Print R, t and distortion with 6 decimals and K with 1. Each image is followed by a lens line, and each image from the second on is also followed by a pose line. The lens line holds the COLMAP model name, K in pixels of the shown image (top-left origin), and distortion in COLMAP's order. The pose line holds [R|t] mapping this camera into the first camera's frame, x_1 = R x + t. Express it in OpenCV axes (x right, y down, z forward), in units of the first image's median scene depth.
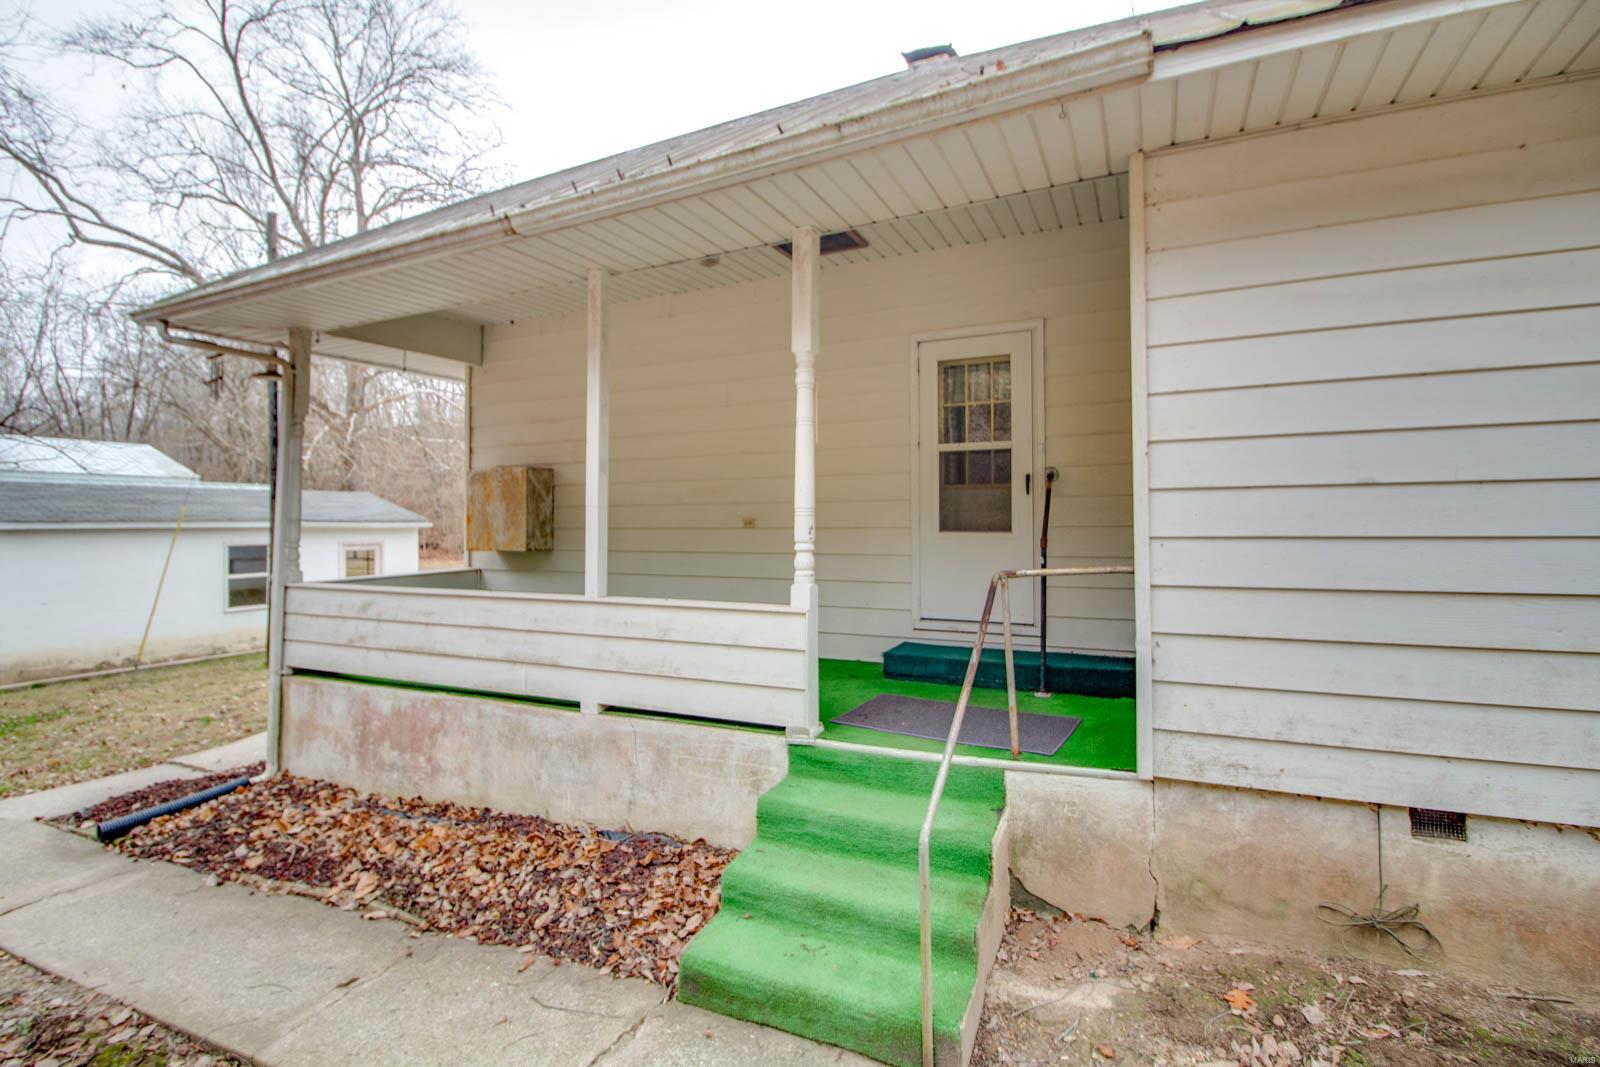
lens RADIAL K [[742.3, 0, 795.6], [0, 742.3, 504.4], [0, 0, 1]] dist [-0.002605, -0.012893]
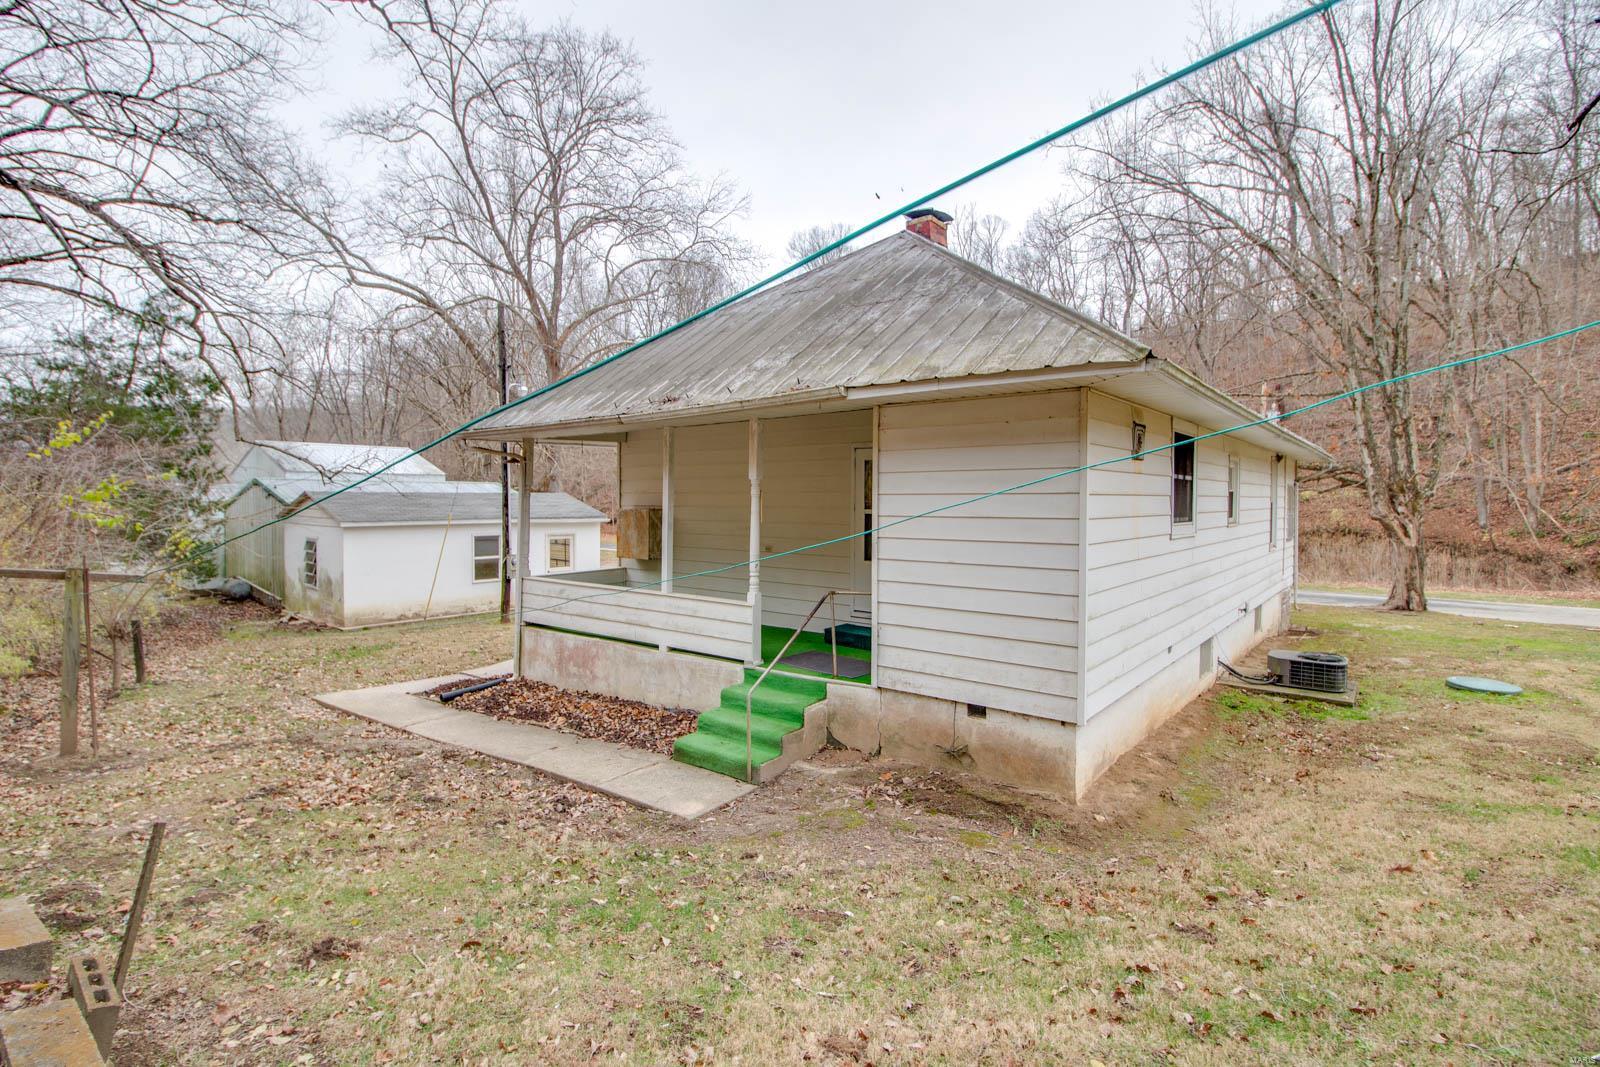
lens RADIAL K [[742.3, 0, 795.6], [0, 742.3, 504.4], [0, 0, 1]] dist [-0.002605, -0.012893]
pose [[0.974990, 0.011669, -0.221944, 0.480783], [-0.005282, 0.999555, 0.029346, -0.163522], [0.222188, -0.027440, 0.974618, -0.809686]]
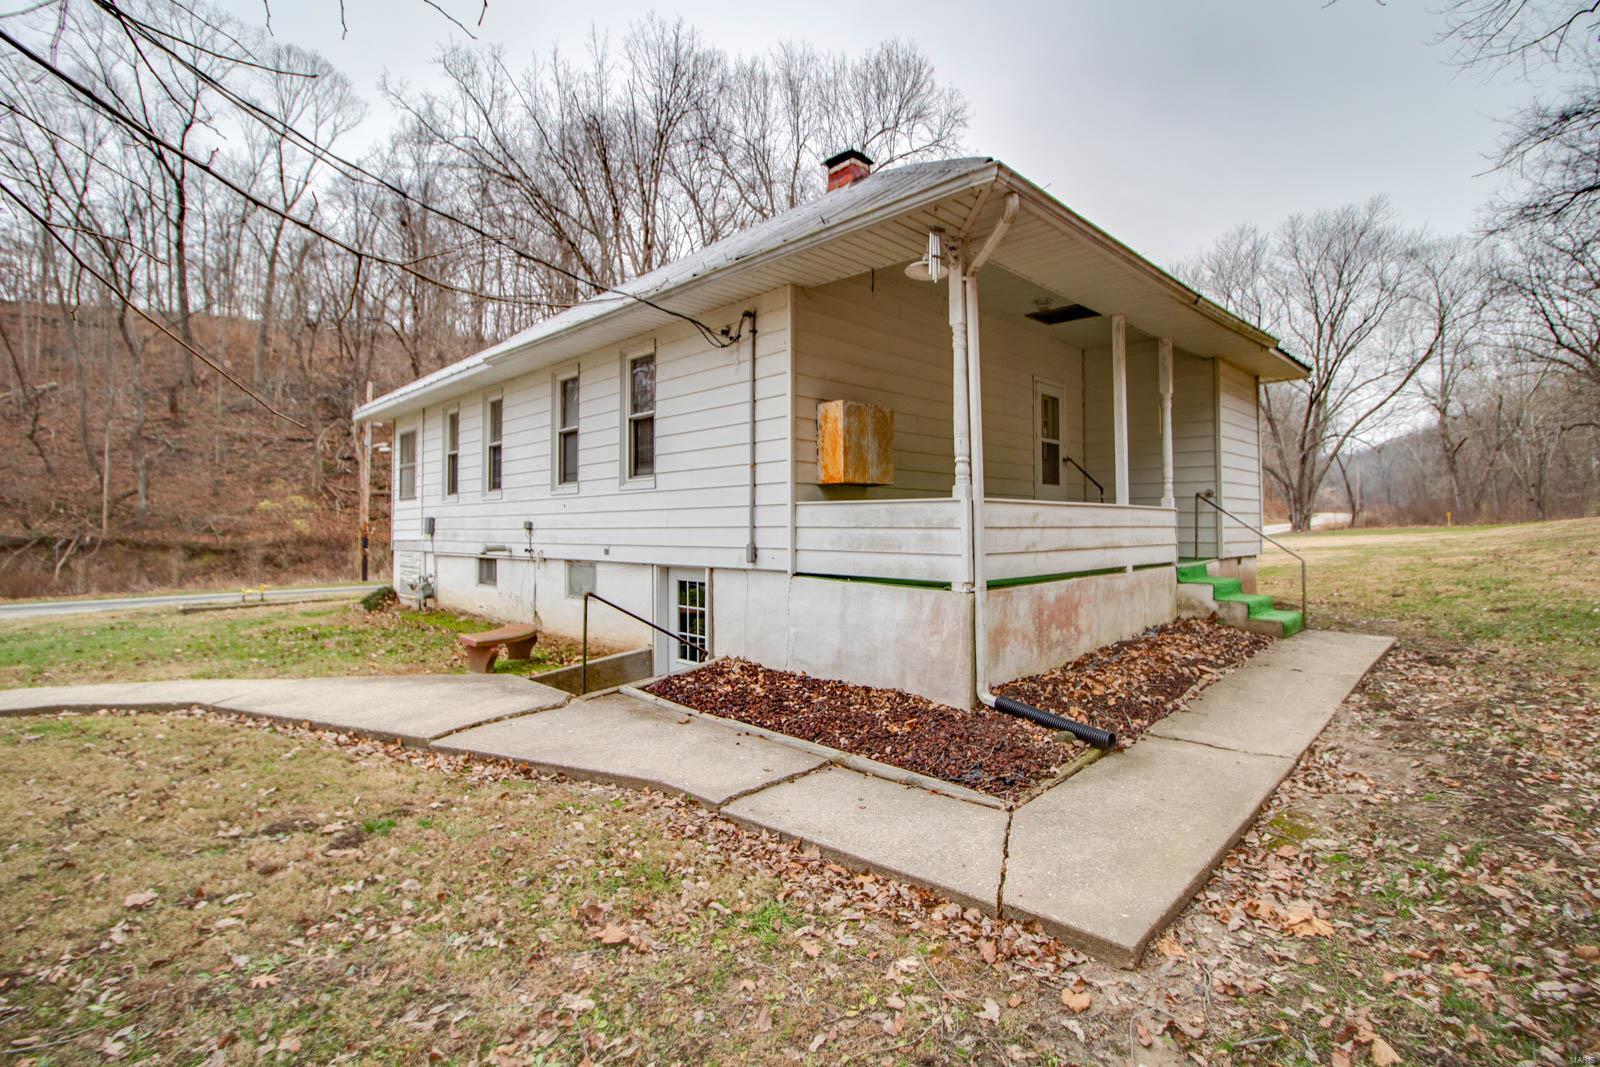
lens RADIAL K [[742.3, 0, 795.6], [0, 742.3, 504.4], [0, 0, 1]] dist [-0.002605, -0.012893]
pose [[0.343710, 0.034359, 0.938447, -2.026694], [-0.020757, 0.999364, -0.028987, 0.178817], [-0.938846, -0.009516, 0.344205, 1.064463]]
